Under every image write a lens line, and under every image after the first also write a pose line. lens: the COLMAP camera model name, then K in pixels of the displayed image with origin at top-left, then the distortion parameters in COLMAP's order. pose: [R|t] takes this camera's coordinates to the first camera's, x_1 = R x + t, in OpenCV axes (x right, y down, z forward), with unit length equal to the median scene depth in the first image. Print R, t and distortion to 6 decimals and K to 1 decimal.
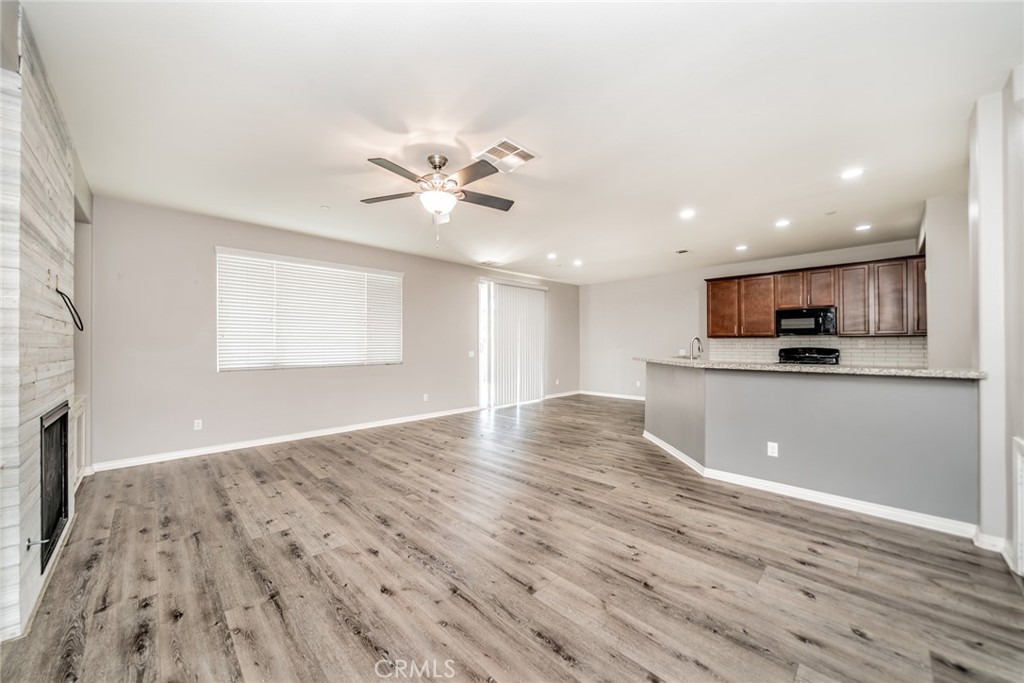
lens RADIAL K [[372.5, 0, 501.0], [0, 372.5, 342.6], [0, 0, 1]] dist [-0.006664, 0.000124]
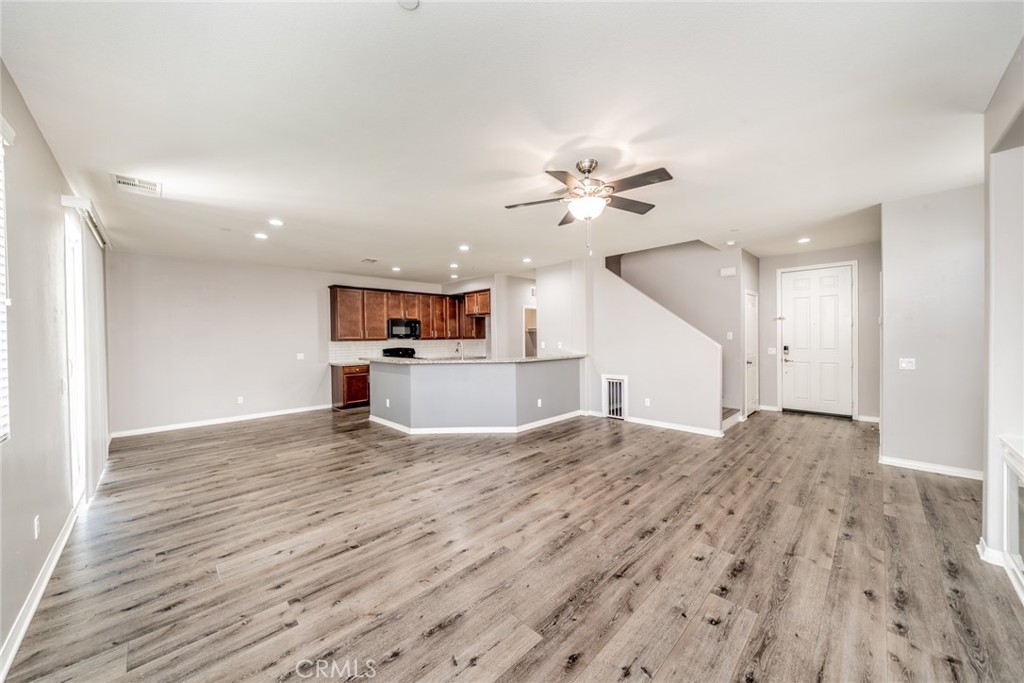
lens RADIAL K [[360.2, 0, 520.0], [0, 360.2, 338.3], [0, 0, 1]] dist [-0.004898, 0.000000]
pose [[-0.026534, -0.000003, 0.999648, -1.195159], [0.008289, 0.999966, 0.000223, -0.039975], [-0.999614, 0.008292, -0.026533, 1.285898]]
